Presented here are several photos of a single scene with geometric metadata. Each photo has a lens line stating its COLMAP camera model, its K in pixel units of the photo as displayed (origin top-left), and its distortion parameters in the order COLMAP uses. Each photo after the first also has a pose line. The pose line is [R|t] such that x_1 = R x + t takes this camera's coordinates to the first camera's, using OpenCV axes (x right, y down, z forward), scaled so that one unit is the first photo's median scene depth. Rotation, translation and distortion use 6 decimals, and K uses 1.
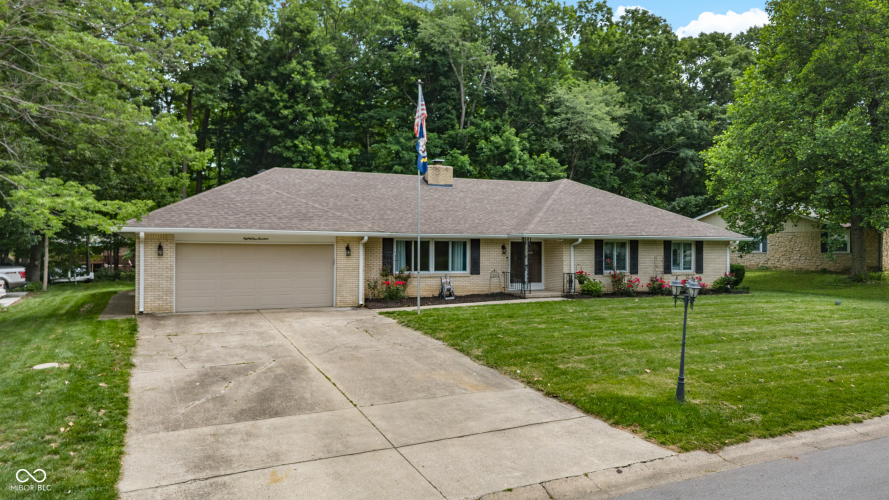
lens RADIAL K [[656.6, 0, 444.5], [0, 656.6, 250.0], [0, 0, 1]] dist [0.026273, -0.008417]
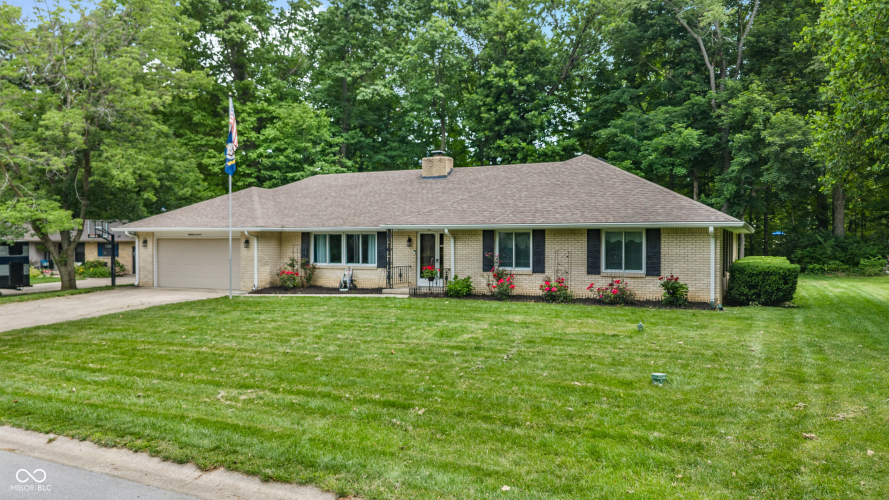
lens RADIAL K [[656.6, 0, 444.5], [0, 656.6, 250.0], [0, 0, 1]] dist [0.026273, -0.008417]
pose [[0.637896, 0.005198, -0.770105, 0.853571], [0.000395, 0.999975, 0.007077, 0.003438], [0.770122, -0.004819, 0.637878, 0.432636]]
